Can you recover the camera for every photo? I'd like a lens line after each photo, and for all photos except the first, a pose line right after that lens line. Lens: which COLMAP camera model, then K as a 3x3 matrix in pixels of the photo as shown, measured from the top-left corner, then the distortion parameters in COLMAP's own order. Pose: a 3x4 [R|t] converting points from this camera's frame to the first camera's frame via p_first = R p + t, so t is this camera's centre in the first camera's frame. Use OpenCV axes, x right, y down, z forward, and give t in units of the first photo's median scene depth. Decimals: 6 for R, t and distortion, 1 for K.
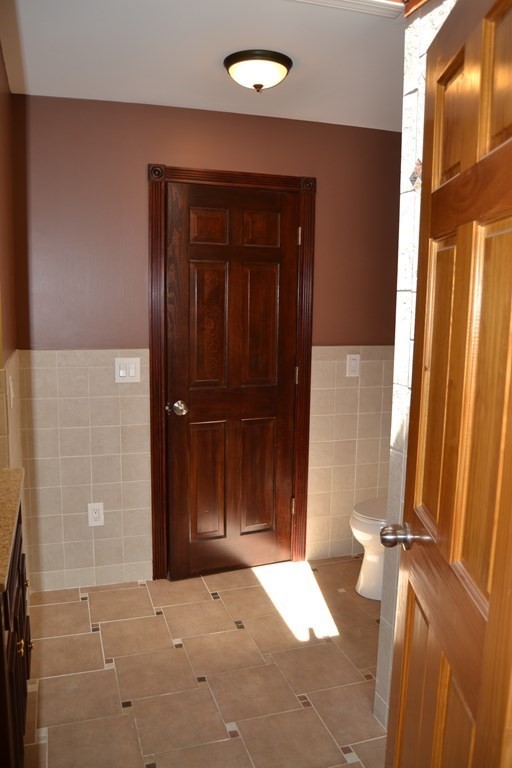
lens RADIAL K [[605.1, 0, 255.9], [0, 605.1, 384.4], [0, 0, 1]] dist [-0.091221, 0.030066]
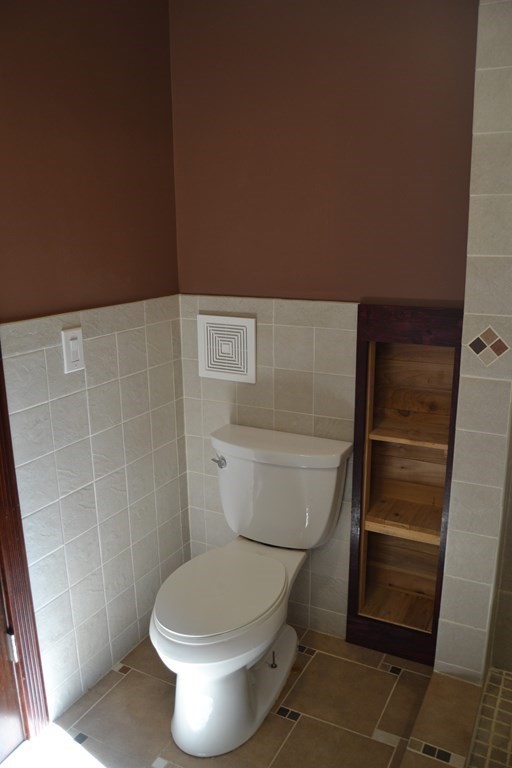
lens RADIAL K [[605.1, 0, 257.3], [0, 605.1, 384.7], [0, 0, 1]] dist [-0.091221, 0.030066]
pose [[0.715786, -0.189819, 0.672026, -0.091028], [0.118451, 0.981405, 0.151042, -0.071094], [-0.688200, -0.028512, 0.724961, 0.590090]]
